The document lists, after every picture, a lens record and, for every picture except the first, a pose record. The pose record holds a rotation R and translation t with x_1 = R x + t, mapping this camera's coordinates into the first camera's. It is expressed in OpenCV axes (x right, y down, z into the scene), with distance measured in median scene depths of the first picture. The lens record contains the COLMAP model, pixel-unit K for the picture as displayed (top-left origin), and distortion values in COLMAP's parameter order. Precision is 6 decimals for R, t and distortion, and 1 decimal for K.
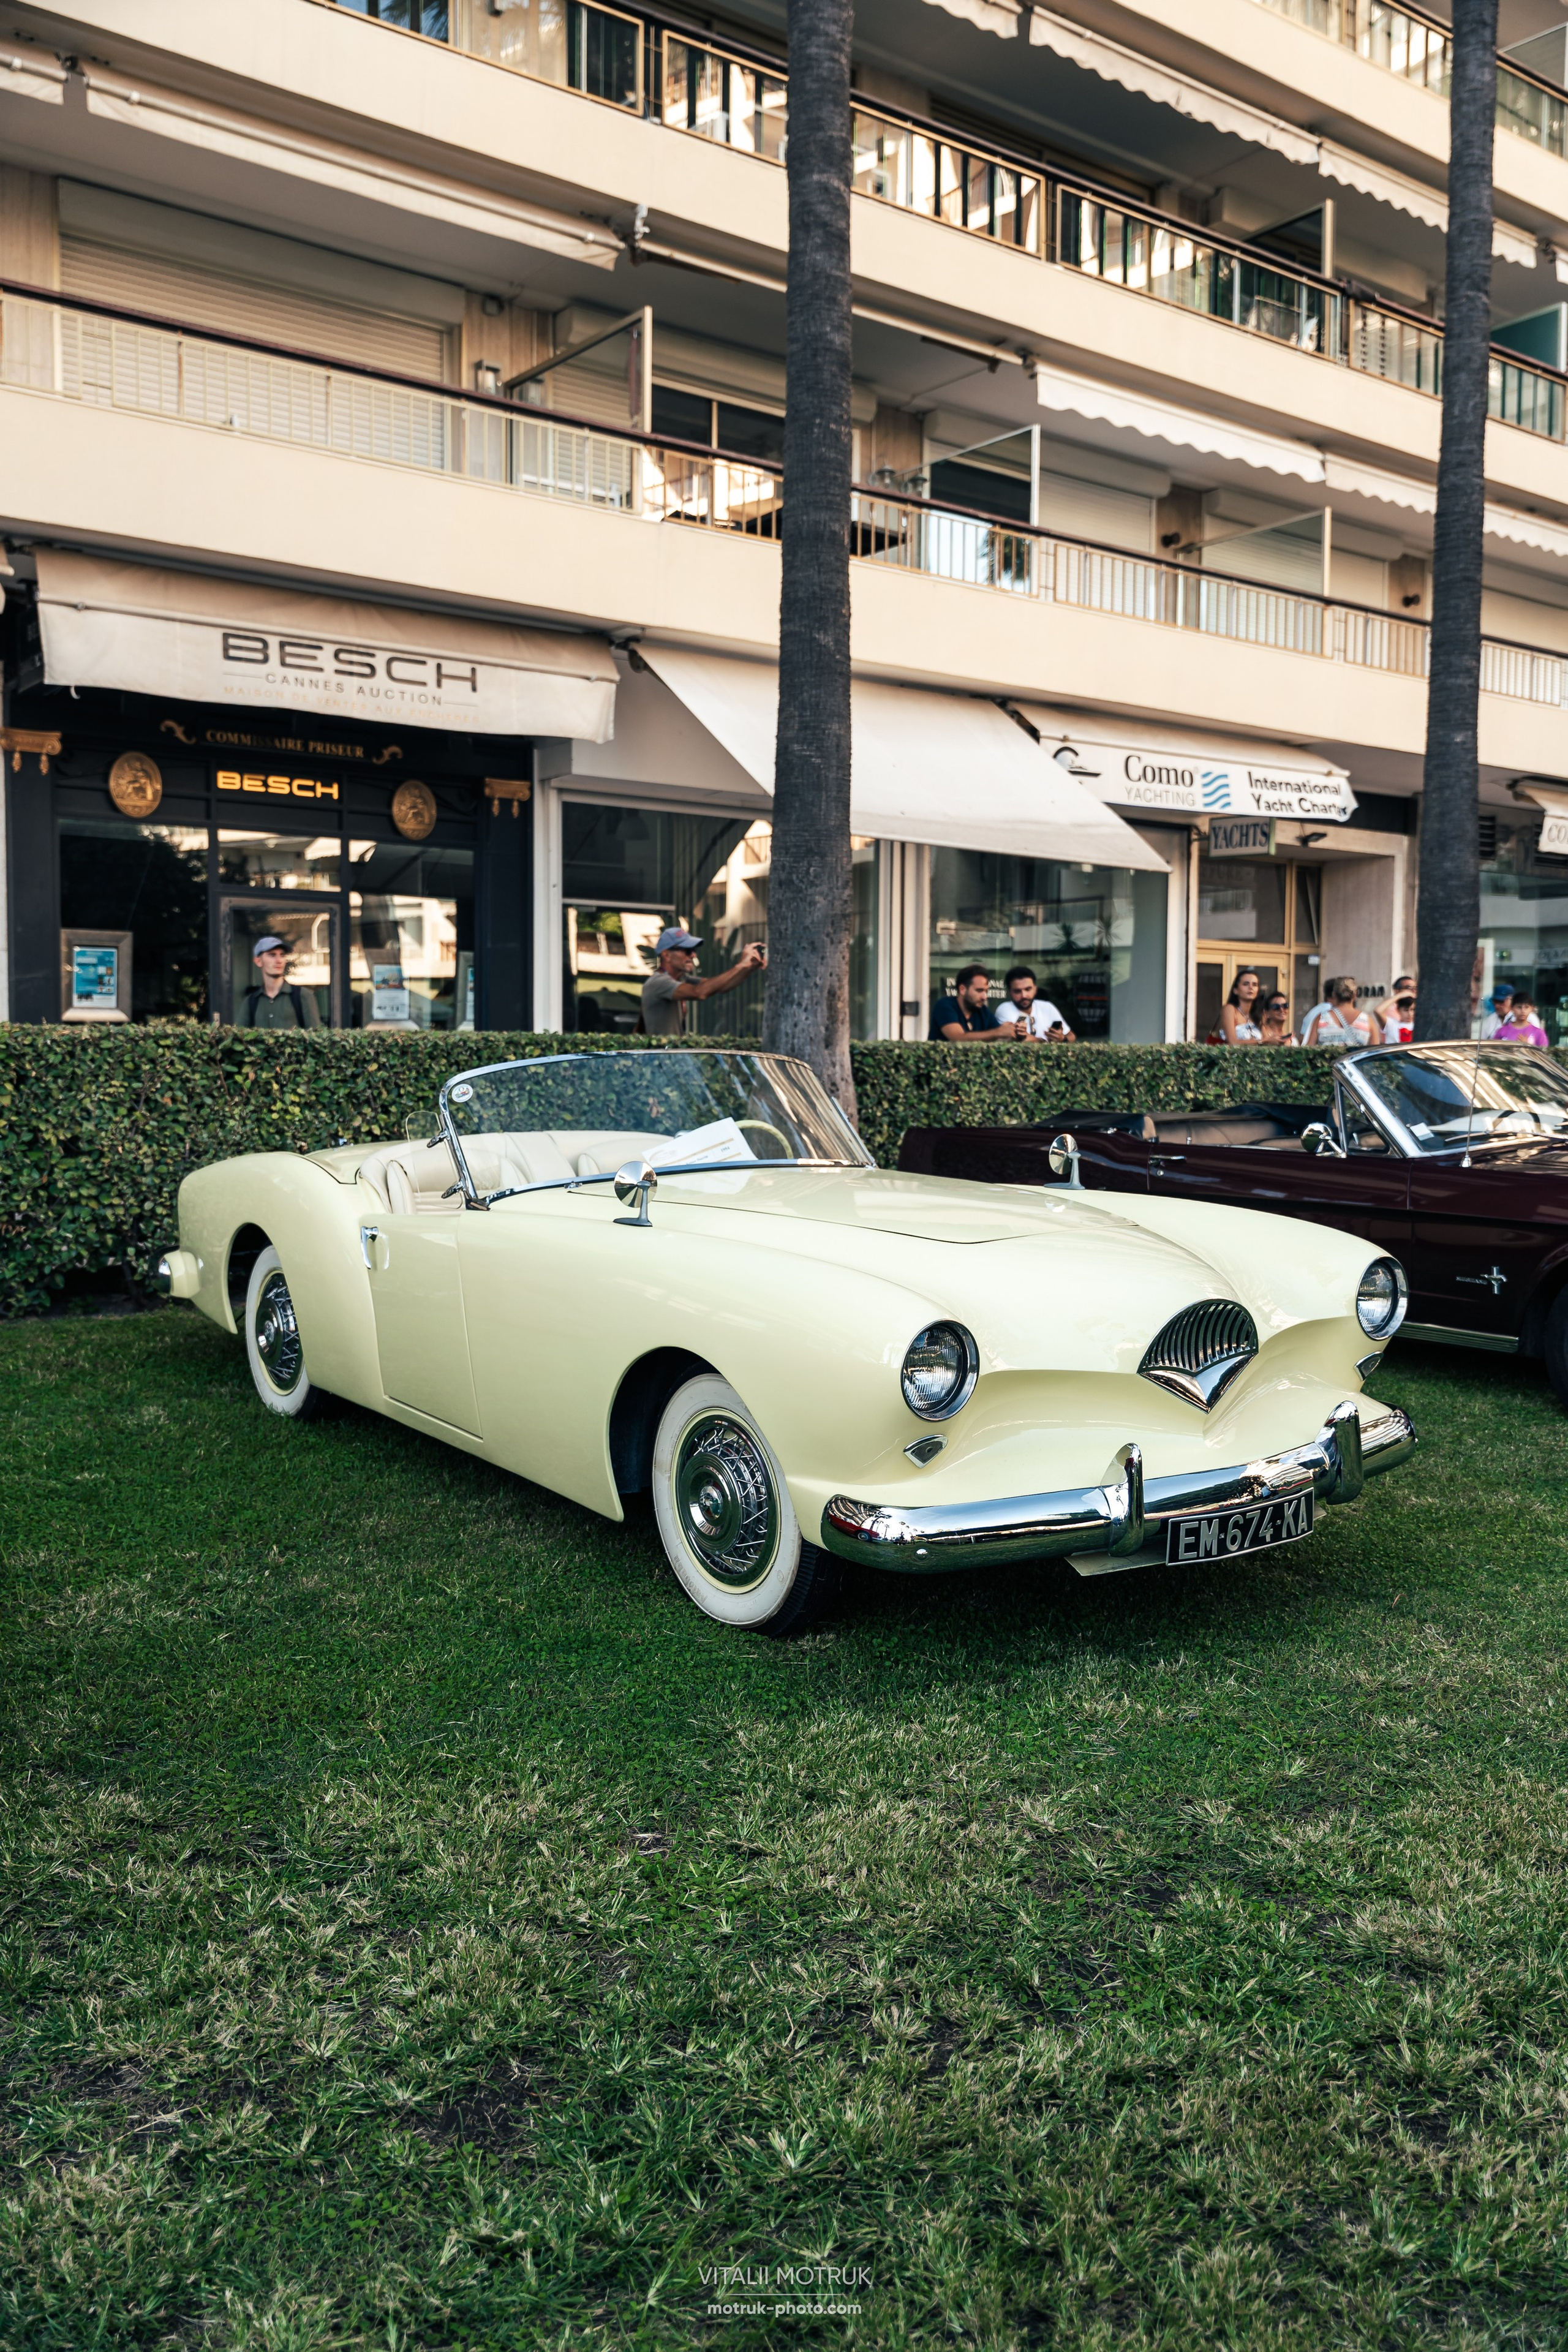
lens RADIAL K [[2063.3, 0, 788.3], [0, 2063.3, 1166.8], [0, 0, 1]] dist [-0.000390, -0.008165]
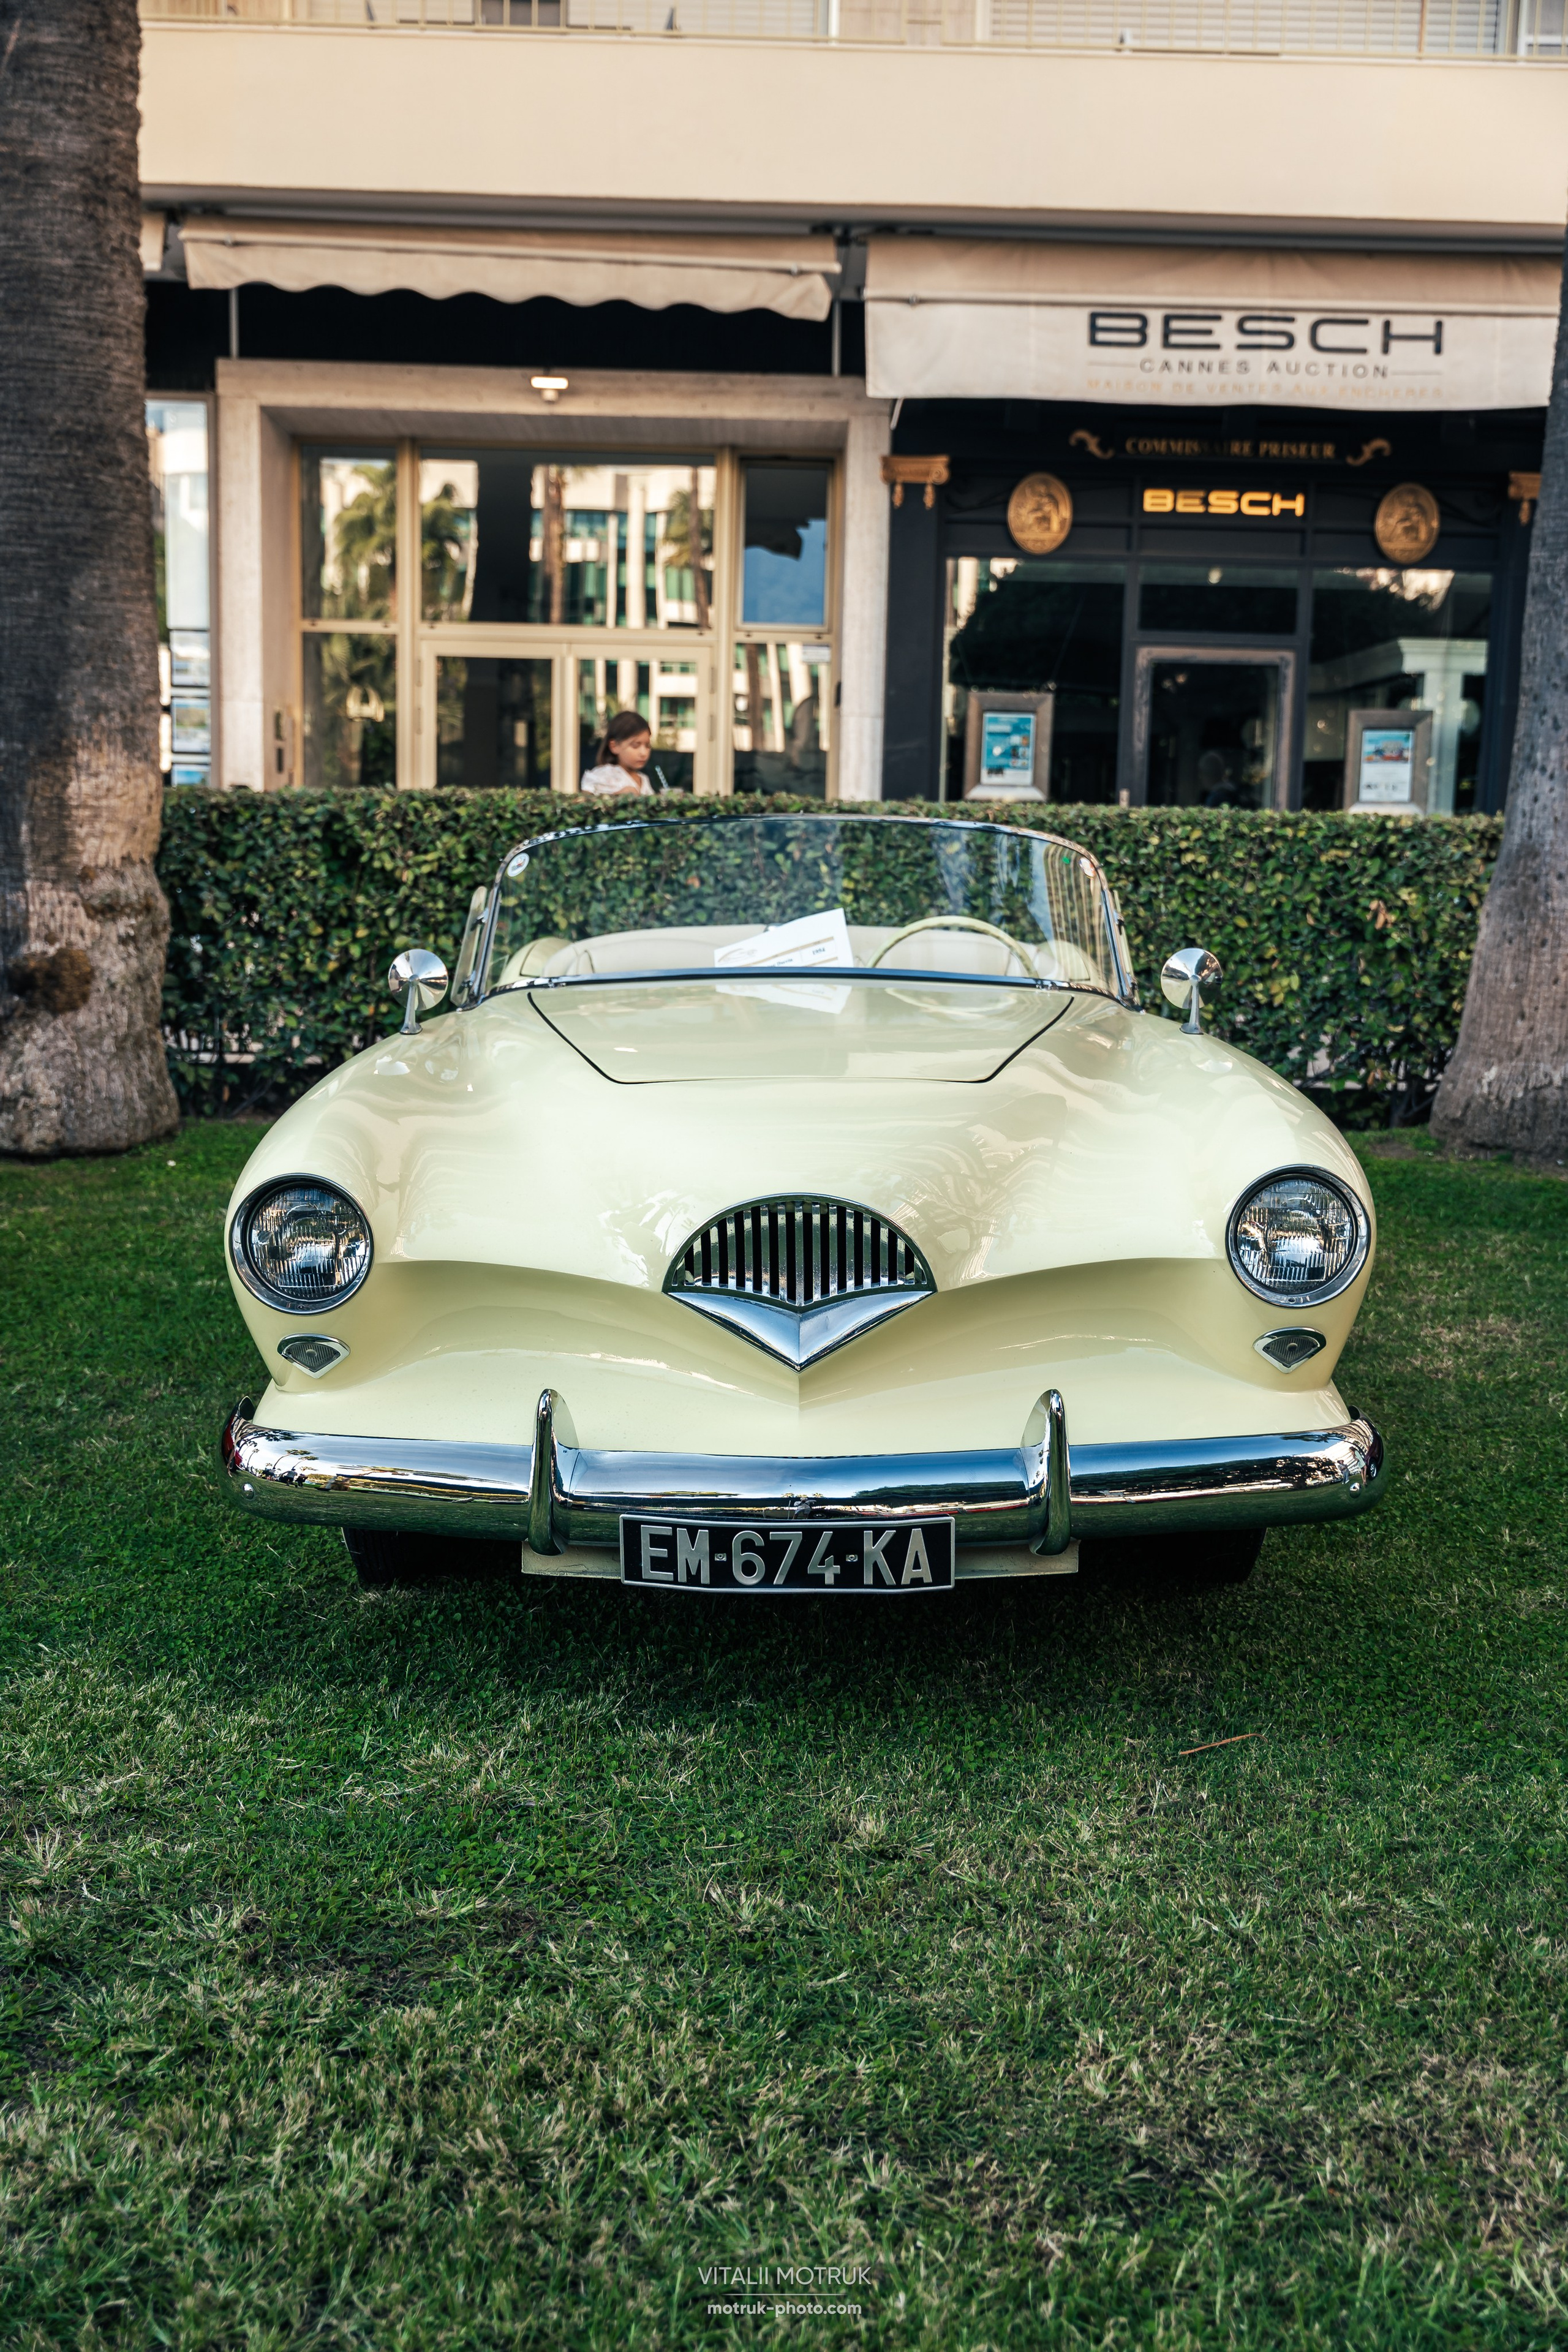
lens RADIAL K [[2460.4, 0, 790.5], [0, 2460.4, 1179.3], [0, 0, 1]] dist [0.014286, 0.000000]
pose [[0.779115, 0.099427, -0.618946, 0.255974], [-0.054113, 0.994323, 0.091611, -0.003596], [0.624541, -0.037882, 0.780072, 0.155716]]
